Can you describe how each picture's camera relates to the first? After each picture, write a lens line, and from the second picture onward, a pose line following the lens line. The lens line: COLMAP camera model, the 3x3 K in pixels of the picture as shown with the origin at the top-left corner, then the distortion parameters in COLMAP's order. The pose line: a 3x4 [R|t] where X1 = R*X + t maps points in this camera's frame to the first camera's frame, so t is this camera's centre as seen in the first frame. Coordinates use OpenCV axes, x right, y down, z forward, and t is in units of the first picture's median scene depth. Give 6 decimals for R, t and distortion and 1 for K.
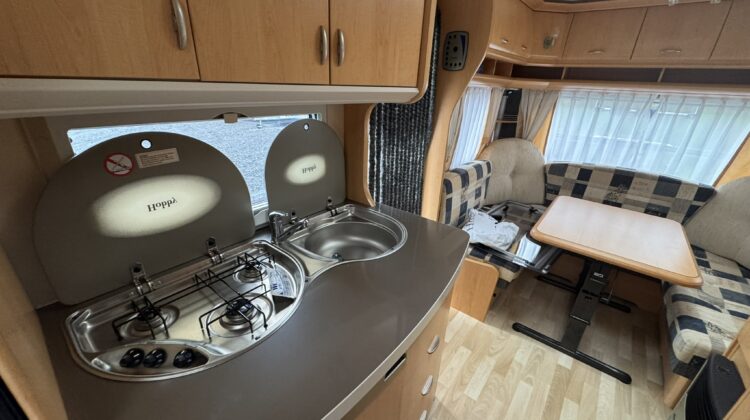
lens RADIAL K [[298.9, 0, 375.0], [0, 298.9, 210.0], [0, 0, 1]] dist [-0.001520, -0.000553]
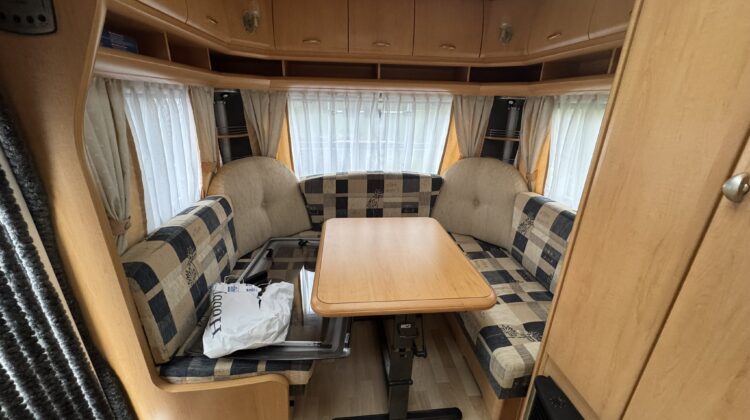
lens RADIAL K [[298.9, 0, 375.0], [0, 298.9, 210.0], [0, 0, 1]] dist [-0.001520, -0.000553]
pose [[0.709950, -0.265917, 0.652118, 0.196716], [0.286812, 0.954877, 0.077127, -0.099133], [-0.643202, 0.132279, 0.754184, 0.310830]]
